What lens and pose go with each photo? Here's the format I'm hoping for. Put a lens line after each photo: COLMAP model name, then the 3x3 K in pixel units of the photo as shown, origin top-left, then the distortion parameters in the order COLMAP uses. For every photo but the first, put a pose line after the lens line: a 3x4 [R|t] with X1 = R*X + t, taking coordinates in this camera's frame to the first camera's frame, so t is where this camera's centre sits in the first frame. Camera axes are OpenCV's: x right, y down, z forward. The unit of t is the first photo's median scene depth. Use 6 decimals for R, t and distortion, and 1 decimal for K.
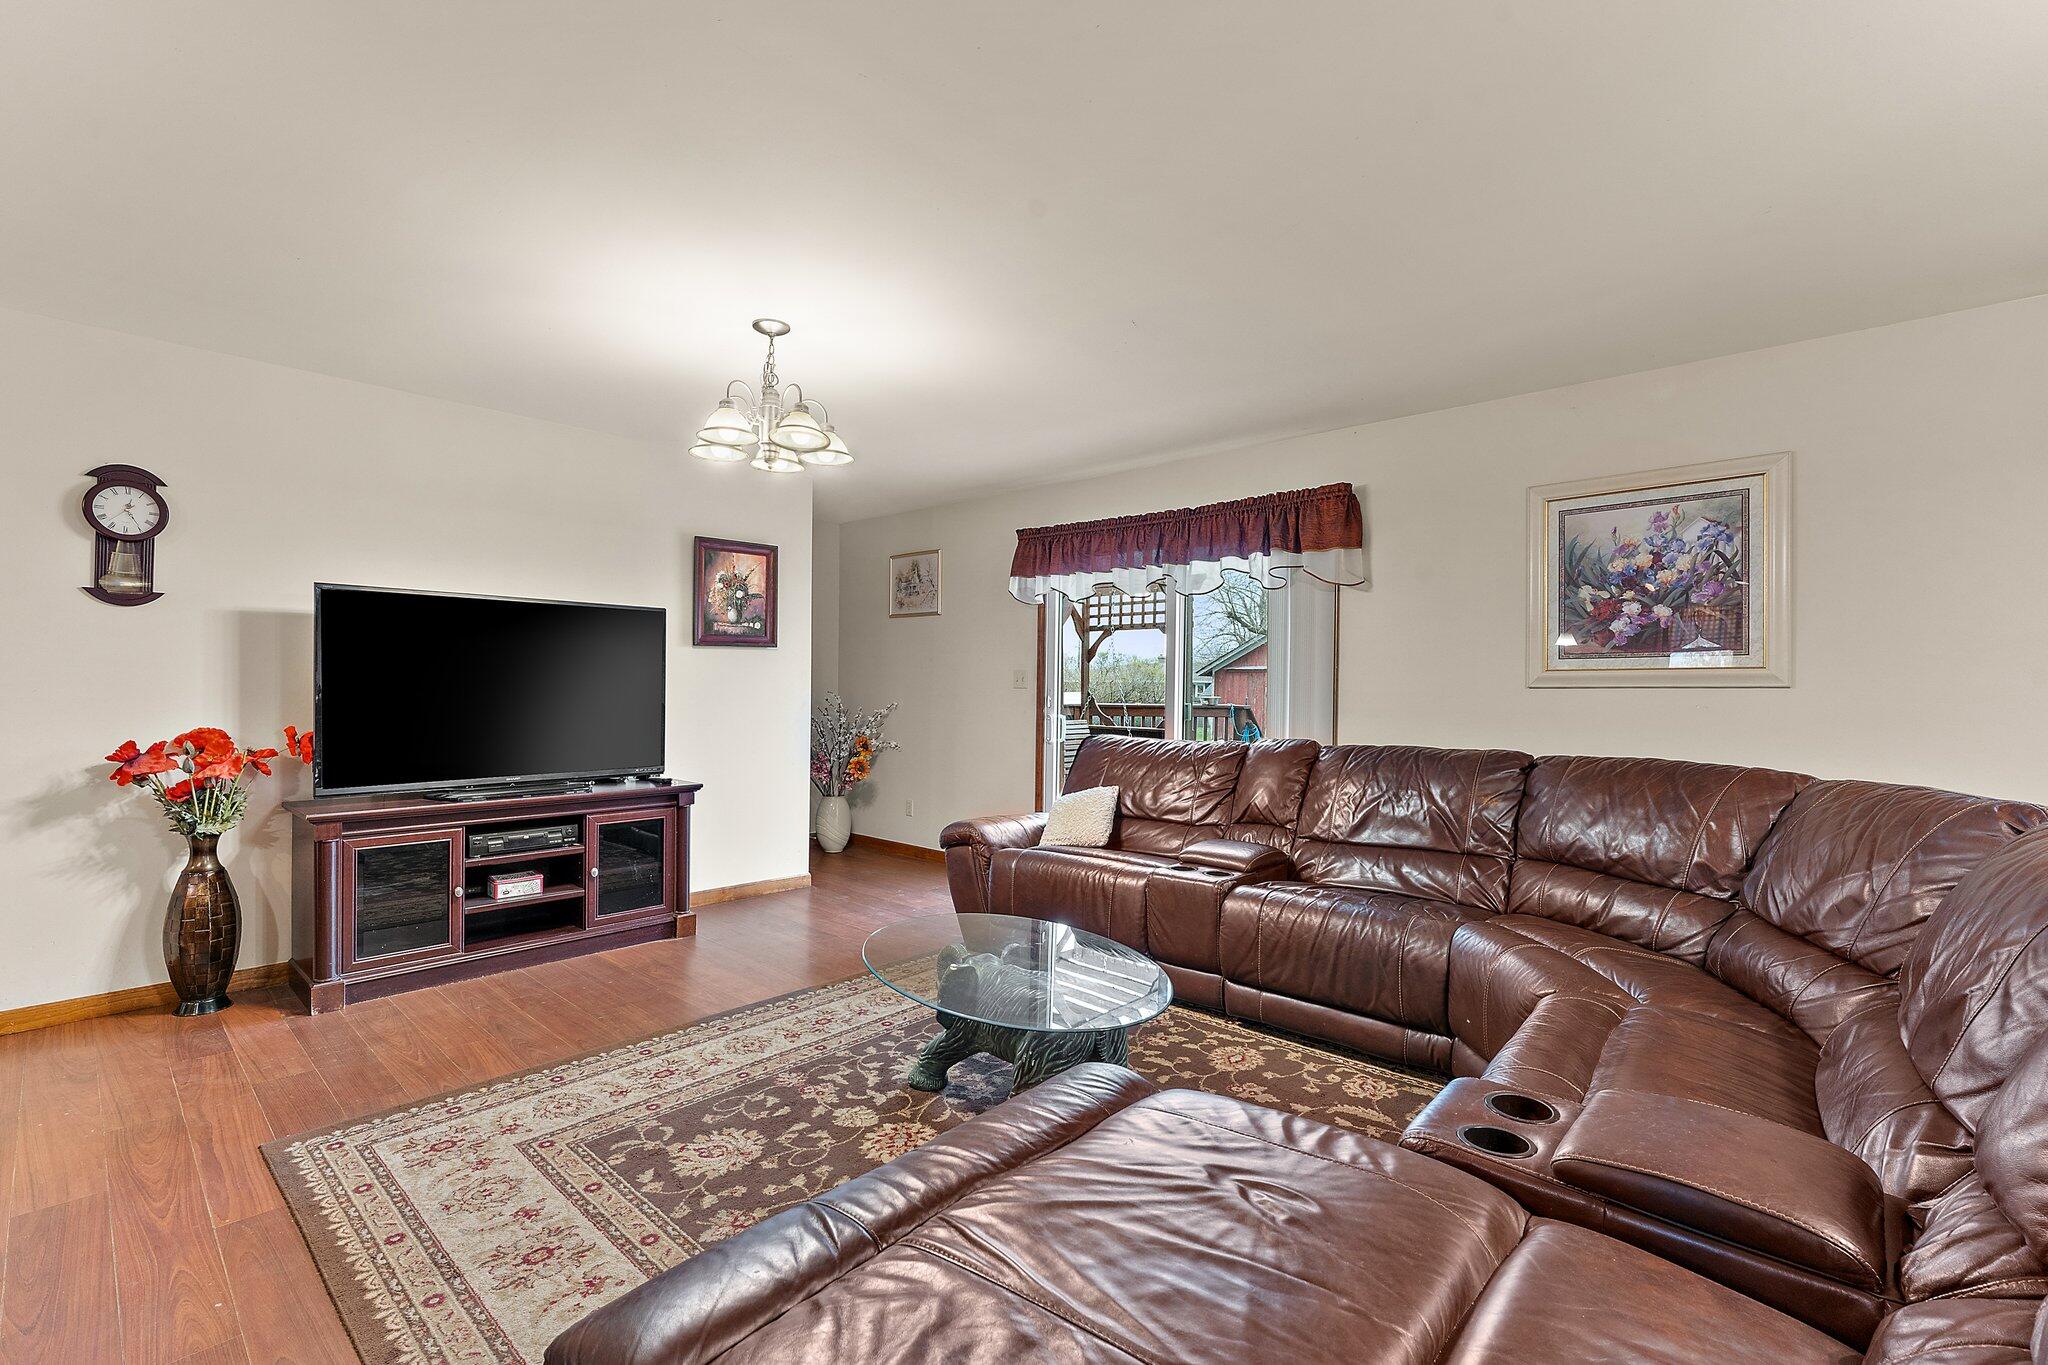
lens RADIAL K [[881.8, 0, 1015.4], [0, 881.8, 692.8], [0, 0, 1]] dist [-0.008781, 0.003742]
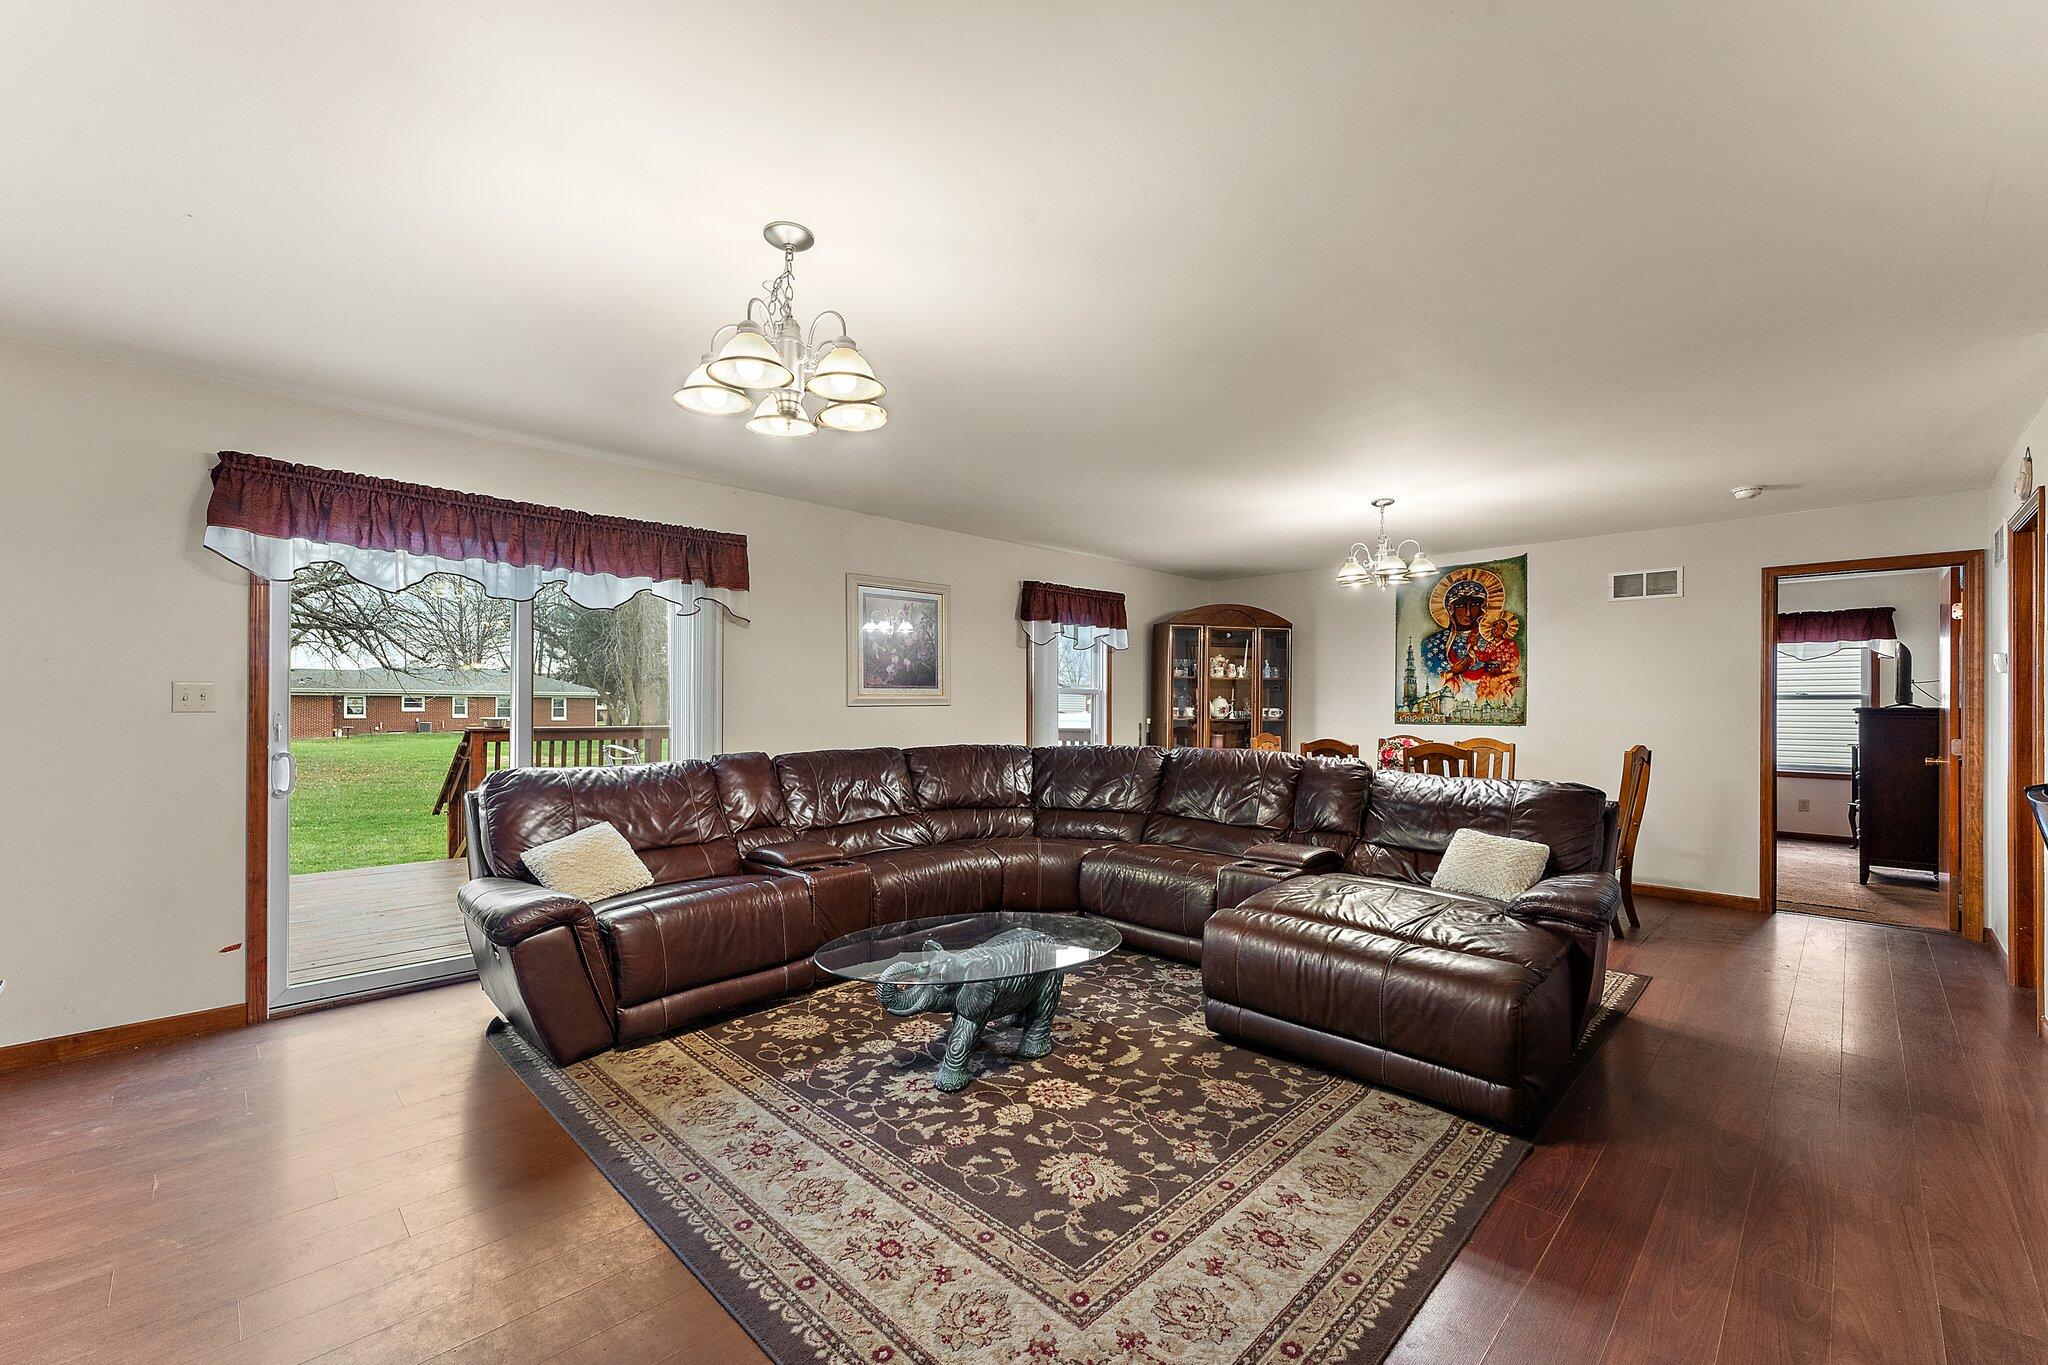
lens RADIAL K [[823.1, 0, 1016.1], [0, 823.1, 701.7], [0, 0, 1]] dist [0.002125, 0.000026]
pose [[0.051151, -0.005427, 0.998676, -0.967646], [0.003647, 0.999980, 0.005247, -0.023971], [-0.998684, 0.003374, 0.051169, 0.769653]]
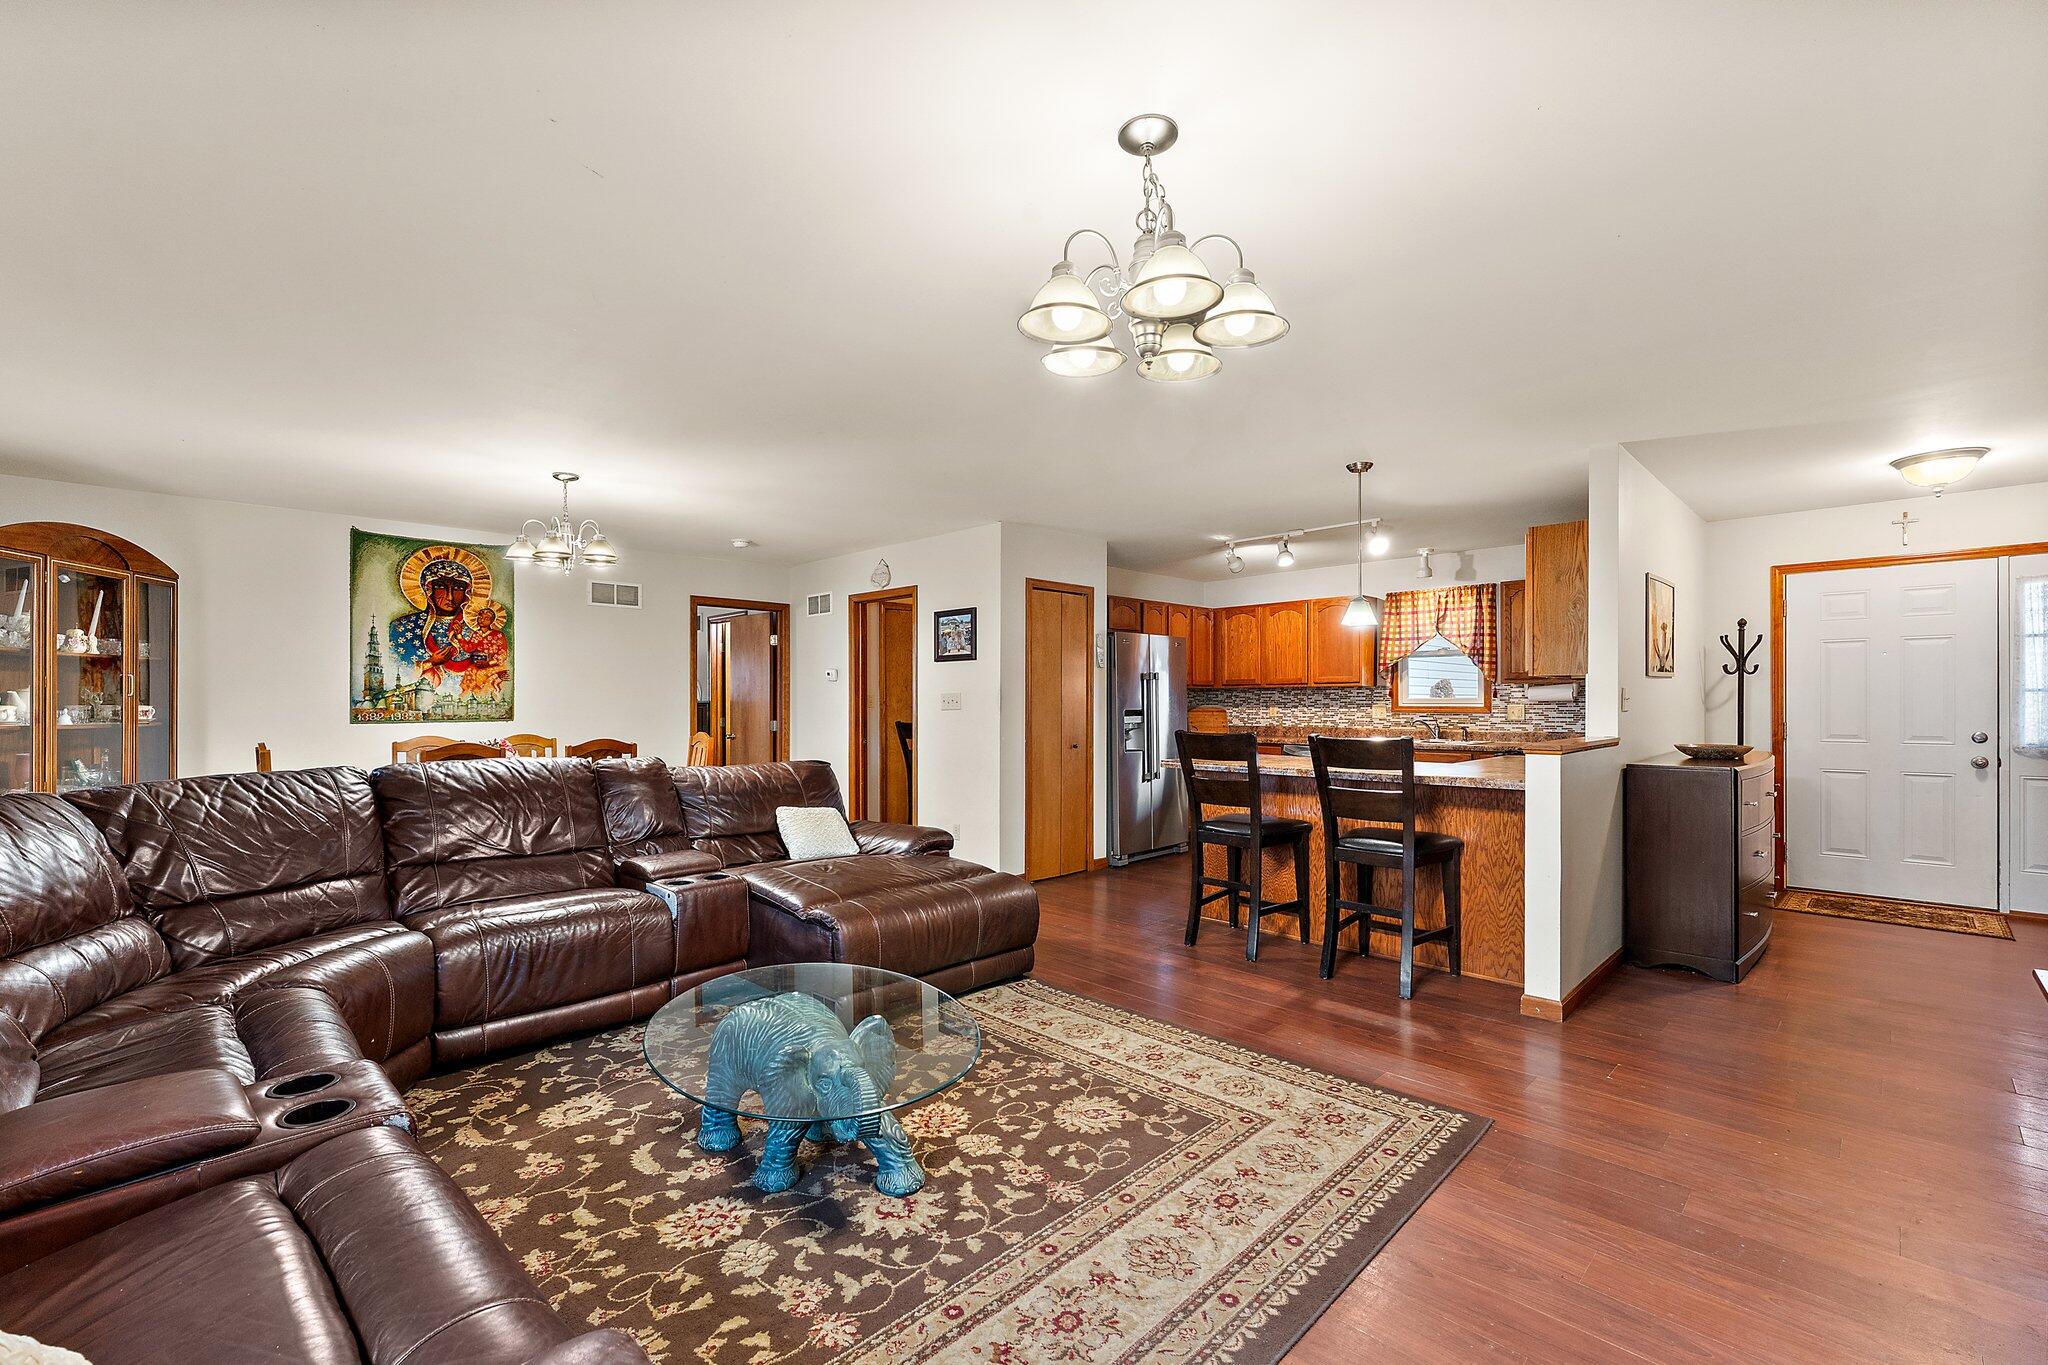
lens RADIAL K [[881.8, 0, 1005.0], [0, 881.8, 703.6], [0, 0, 1]] dist [-0.008781, 0.003742]
pose [[-0.998142, -0.008252, 0.060376, -0.217572], [-0.007565, 0.999904, 0.011595, -0.024256], [-0.060466, 0.011116, -0.998108, 1.619679]]
